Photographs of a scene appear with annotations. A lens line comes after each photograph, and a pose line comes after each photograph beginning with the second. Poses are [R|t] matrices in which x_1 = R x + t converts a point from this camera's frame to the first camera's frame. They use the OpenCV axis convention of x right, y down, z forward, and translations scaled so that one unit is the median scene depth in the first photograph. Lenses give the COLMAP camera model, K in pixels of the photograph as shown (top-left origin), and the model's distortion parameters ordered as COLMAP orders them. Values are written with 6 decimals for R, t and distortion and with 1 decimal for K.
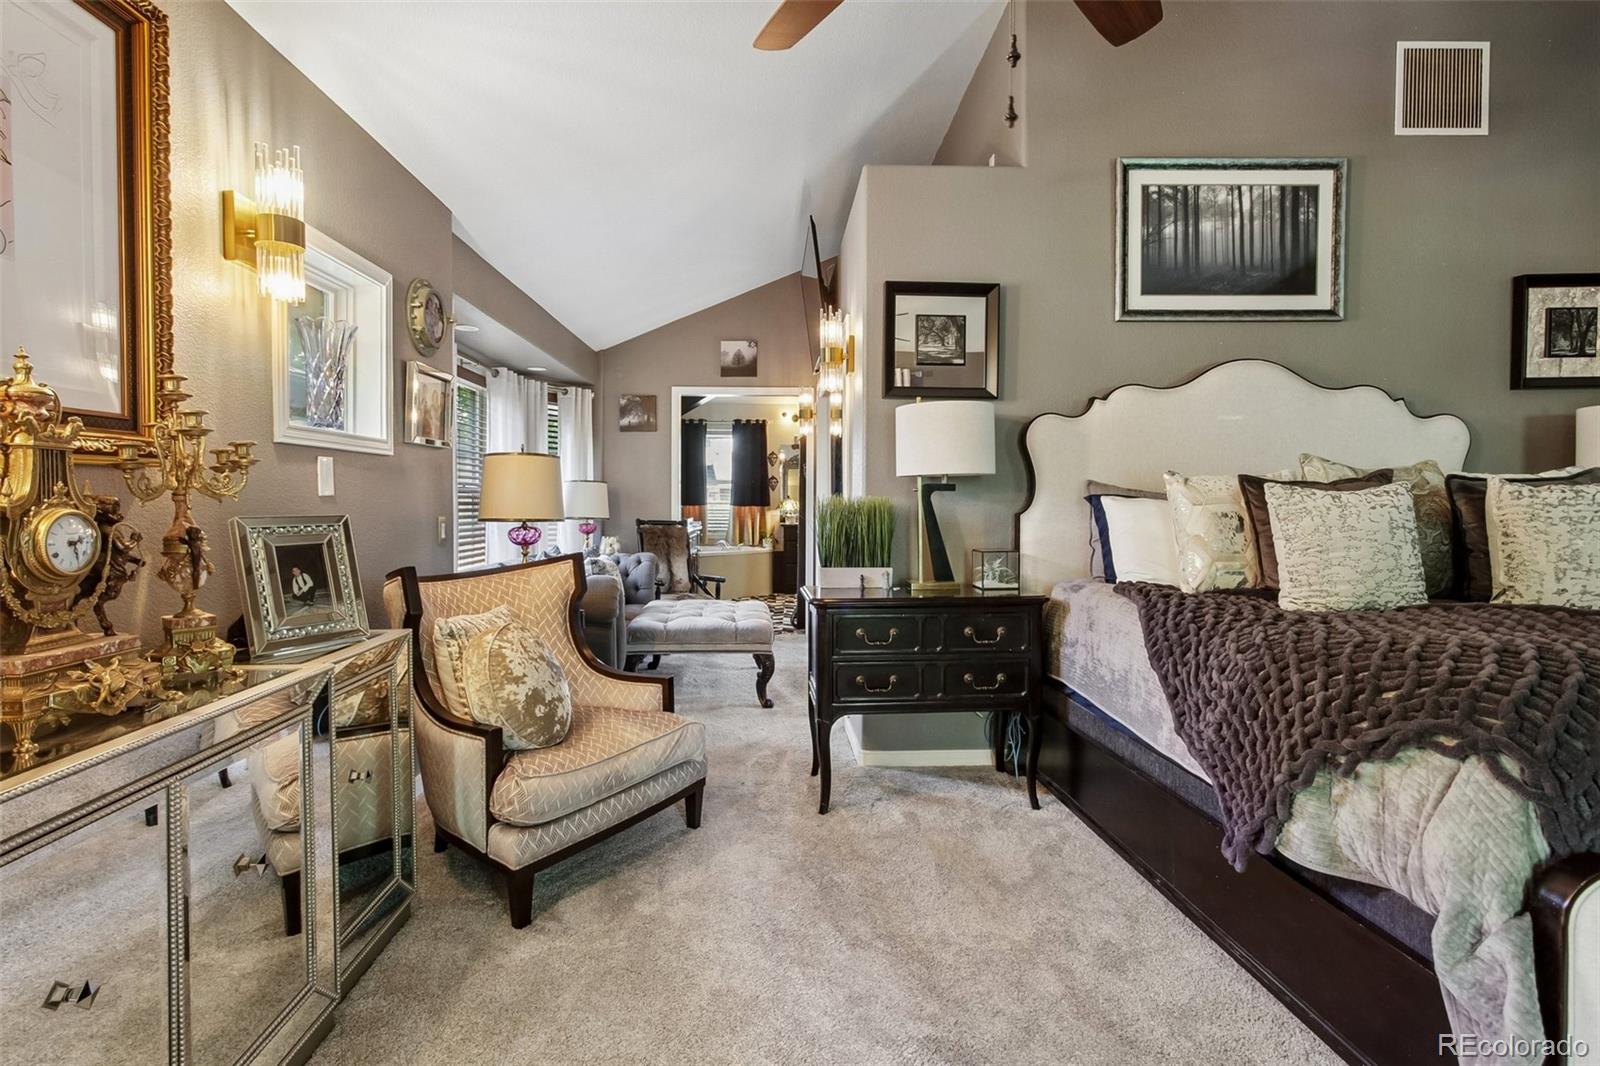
lens RADIAL K [[776.0, 0, 782.9], [0, 776.0, 511.1], [0, 0, 1]] dist [-0.013617, 0.008768]
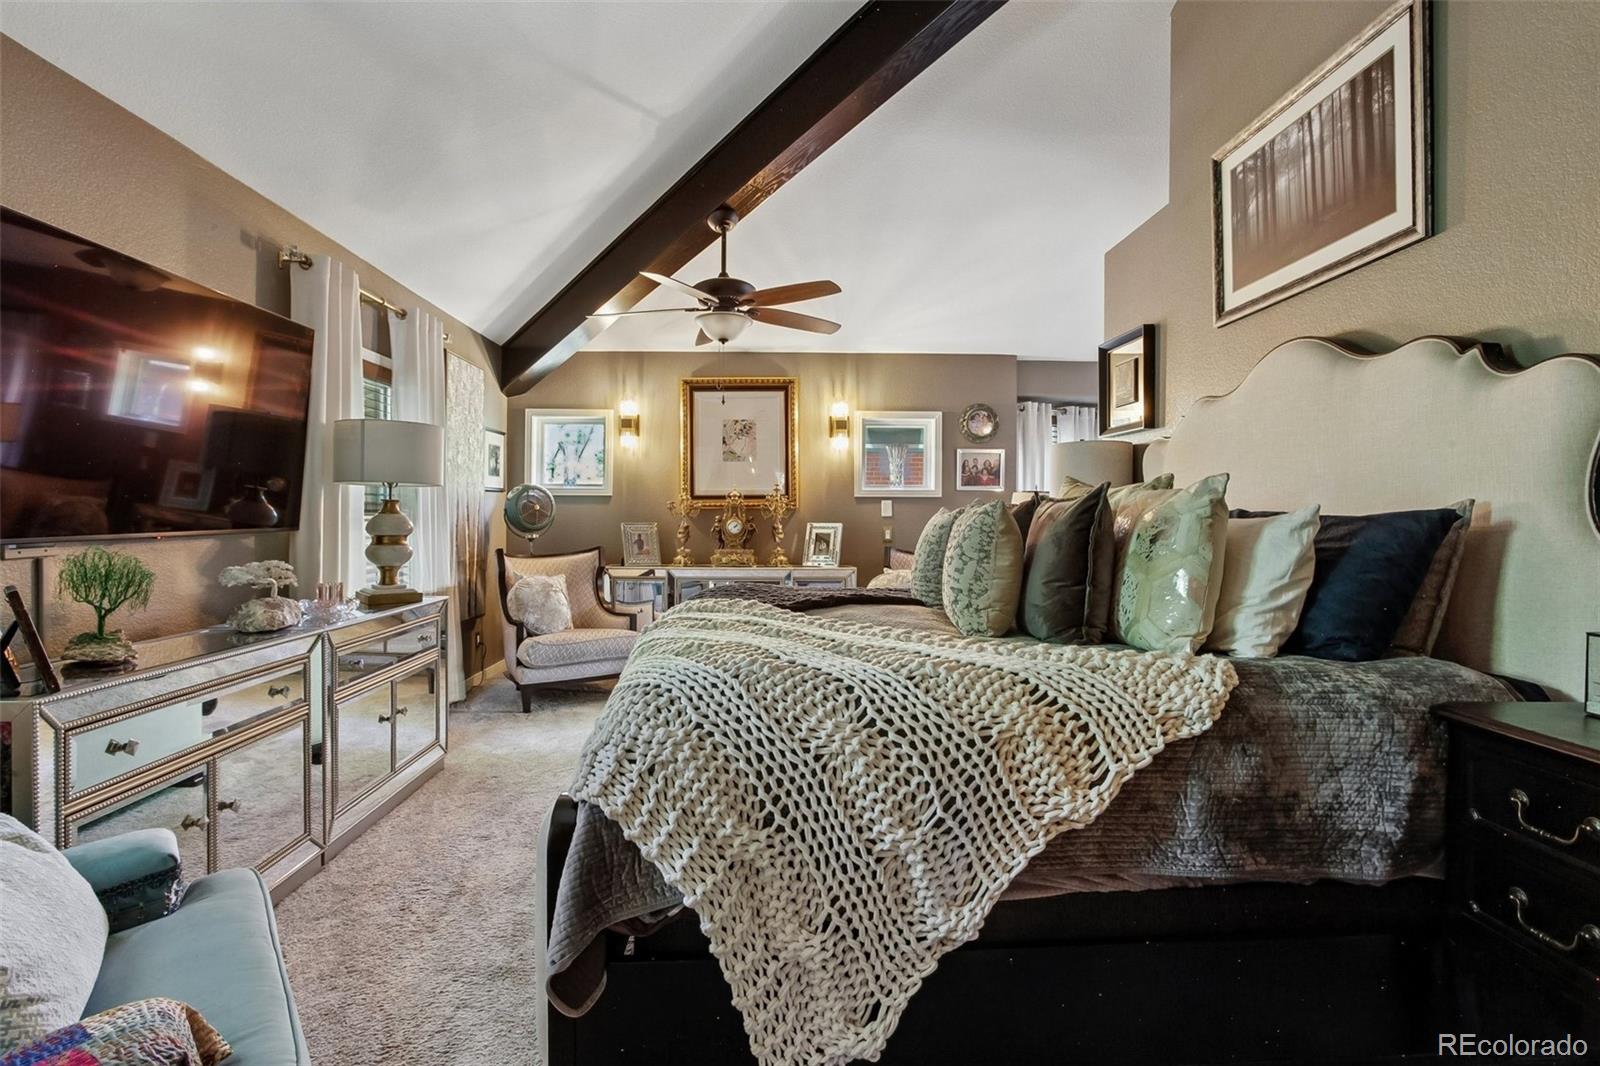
lens RADIAL K [[776.0, 0, 798.1], [0, 776.0, 522.4], [0, 0, 1]] dist [-0.013617, 0.008768]
pose [[0.014904, 0.008106, -0.999856, 1.371663], [-0.007095, 0.999943, 0.008001, -0.014135], [0.999864, 0.006975, 0.014960, 0.485445]]
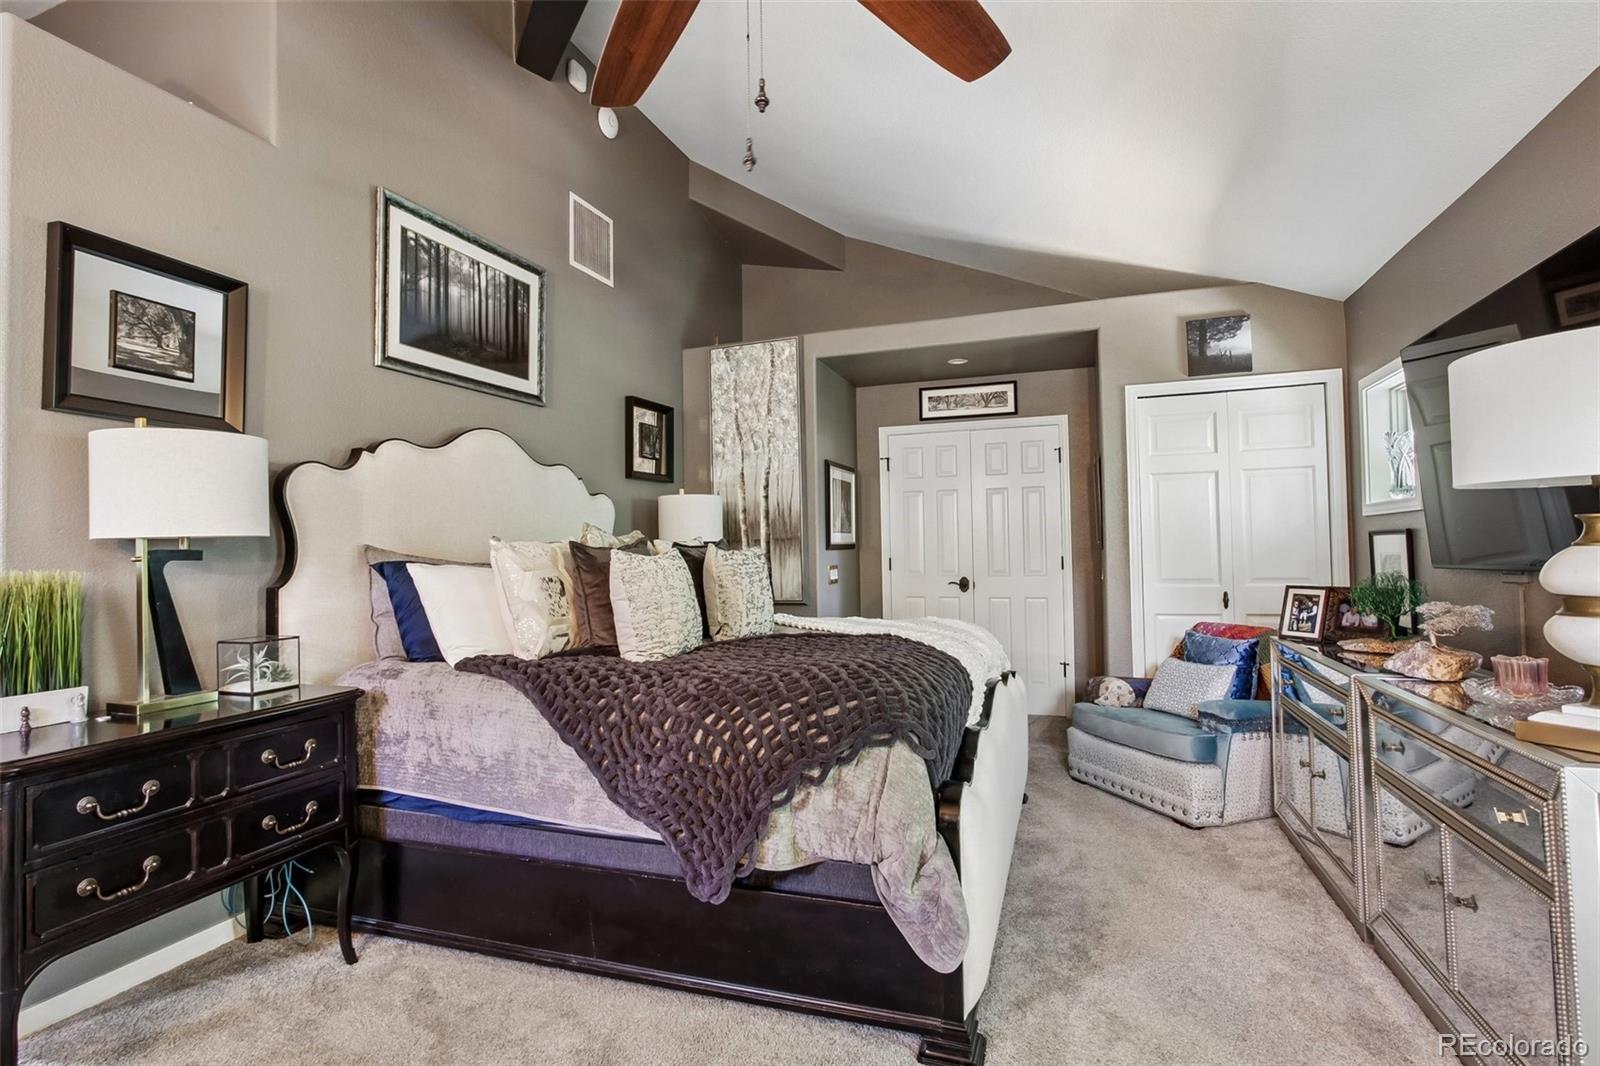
lens RADIAL K [[776.0, 0, 786.6], [0, 776.0, 526.5], [0, 0, 1]] dist [-0.013617, 0.008768]
pose [[0.376924, 0.024168, 0.925929, -0.211506], [0.027704, 0.998918, -0.037351, -0.014784], [-0.925830, 0.039730, 0.375847, 0.239876]]
